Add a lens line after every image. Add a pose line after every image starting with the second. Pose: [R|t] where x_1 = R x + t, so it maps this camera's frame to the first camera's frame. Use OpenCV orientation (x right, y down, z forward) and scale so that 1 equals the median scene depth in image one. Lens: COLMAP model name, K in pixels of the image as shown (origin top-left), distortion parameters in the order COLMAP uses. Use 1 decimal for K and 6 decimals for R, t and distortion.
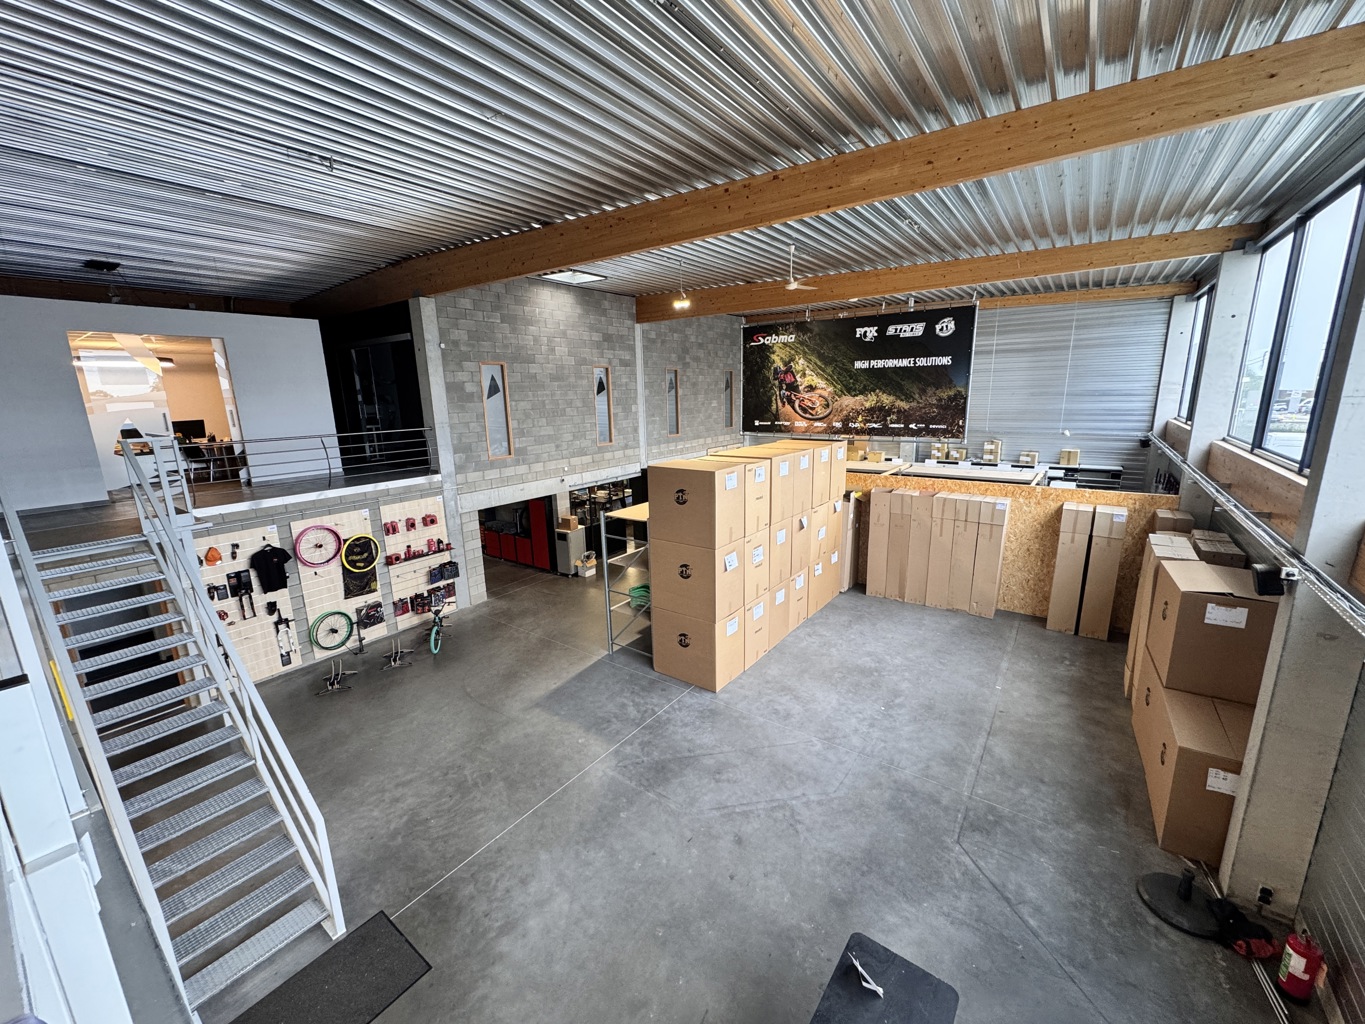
lens RADIAL K [[540.8, 0, 680.2], [0, 540.8, 509.0], [0, 0, 1]] dist [-0.001928, -0.000168]
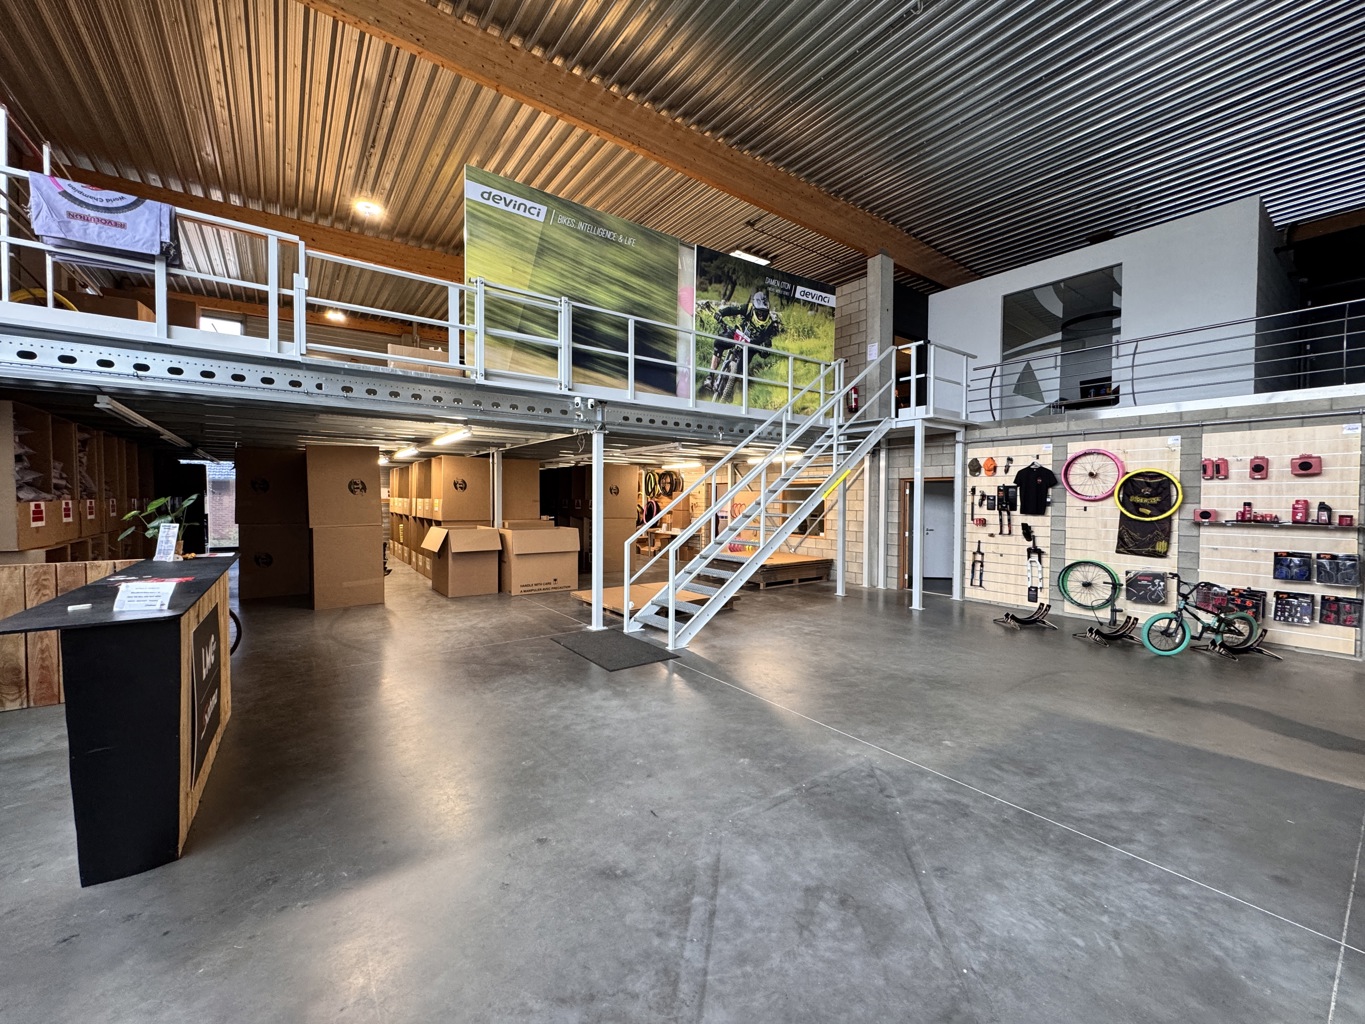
lens RADIAL K [[540.8, 0, 683.6], [0, 540.8, 507.4], [0, 0, 1]] dist [-0.001928, -0.000168]
pose [[-0.291303, 0.042731, -0.955676, 0.246631], [-0.200526, 0.974080, 0.104676, 0.128992], [0.935378, 0.222130, -0.275184, 0.545921]]
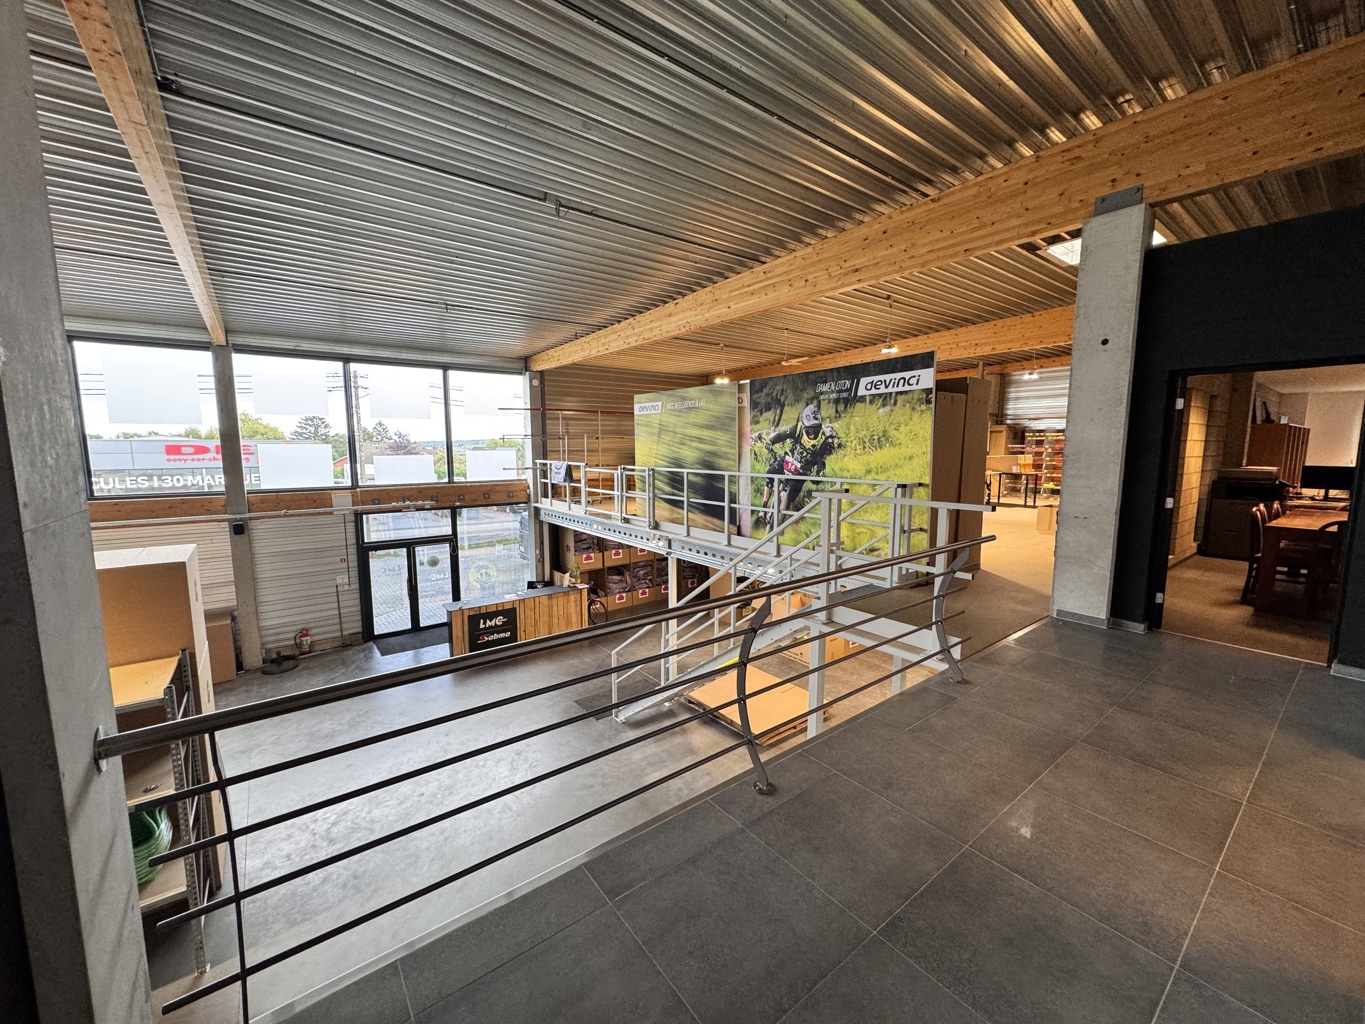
lens RADIAL K [[540.8, 0, 687.3], [0, 540.8, 513.1], [0, 0, 1]] dist [-0.001928, -0.000168]
pose [[-0.962183, -0.011364, 0.272168, -0.586837], [0.078803, 0.944798, 0.318035, -0.211134], [-0.260758, 0.327455, -0.908173, 1.026994]]
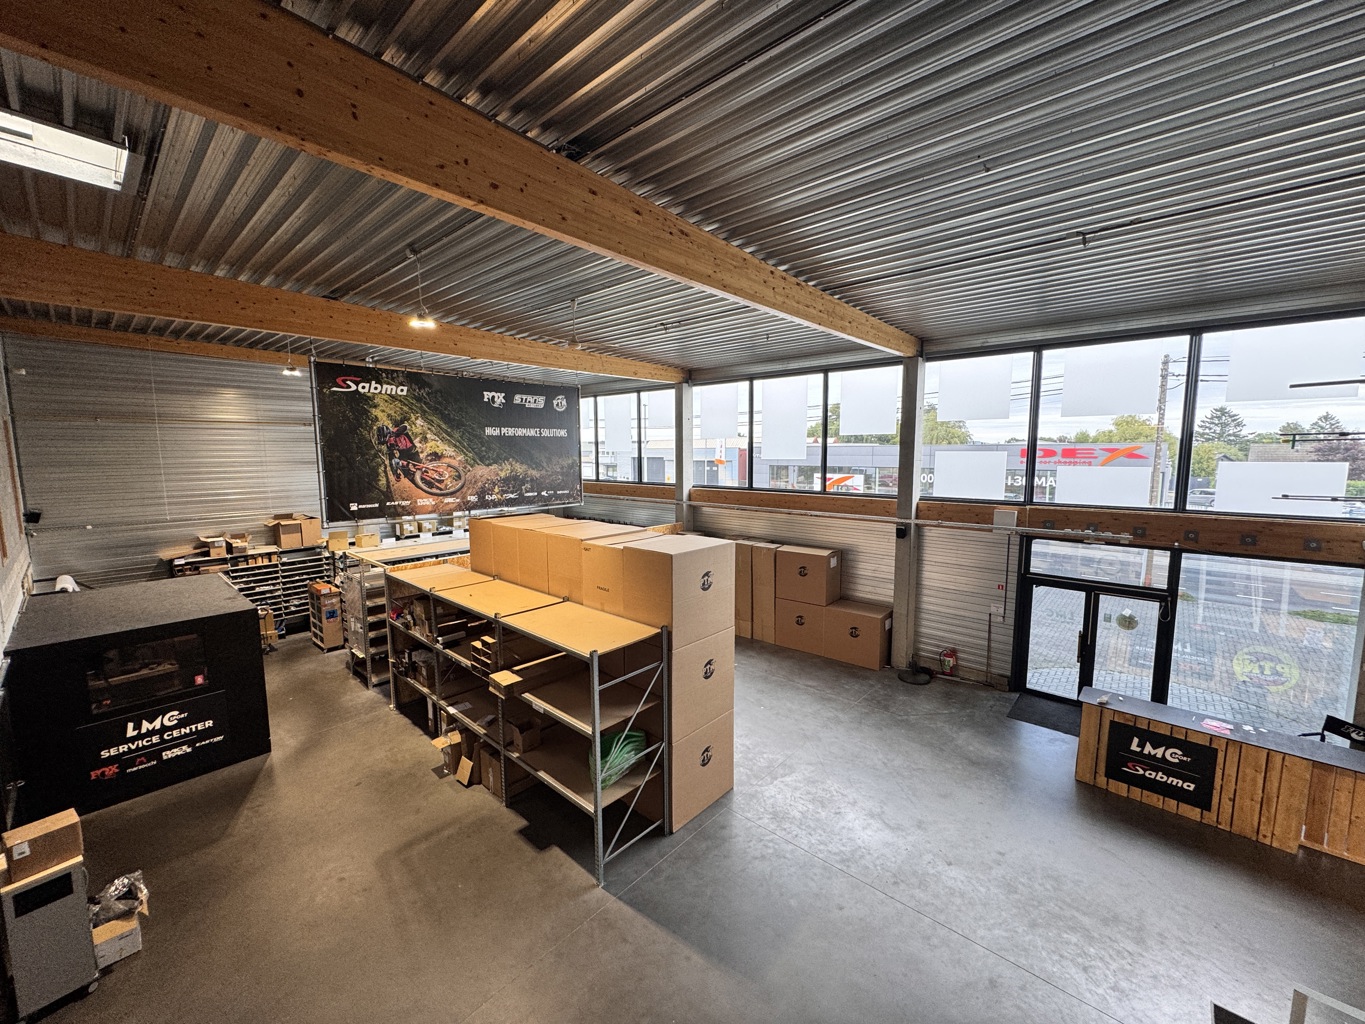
lens RADIAL K [[540.8, 0, 685.3], [0, 540.8, 508.7], [0, 0, 1]] dist [-0.001928, -0.000168]
pose [[0.099957, -0.084814, 0.991370, -0.585707], [0.214773, 0.974711, 0.061734, -0.135592], [-0.971535, 0.206749, 0.115645, 0.649208]]
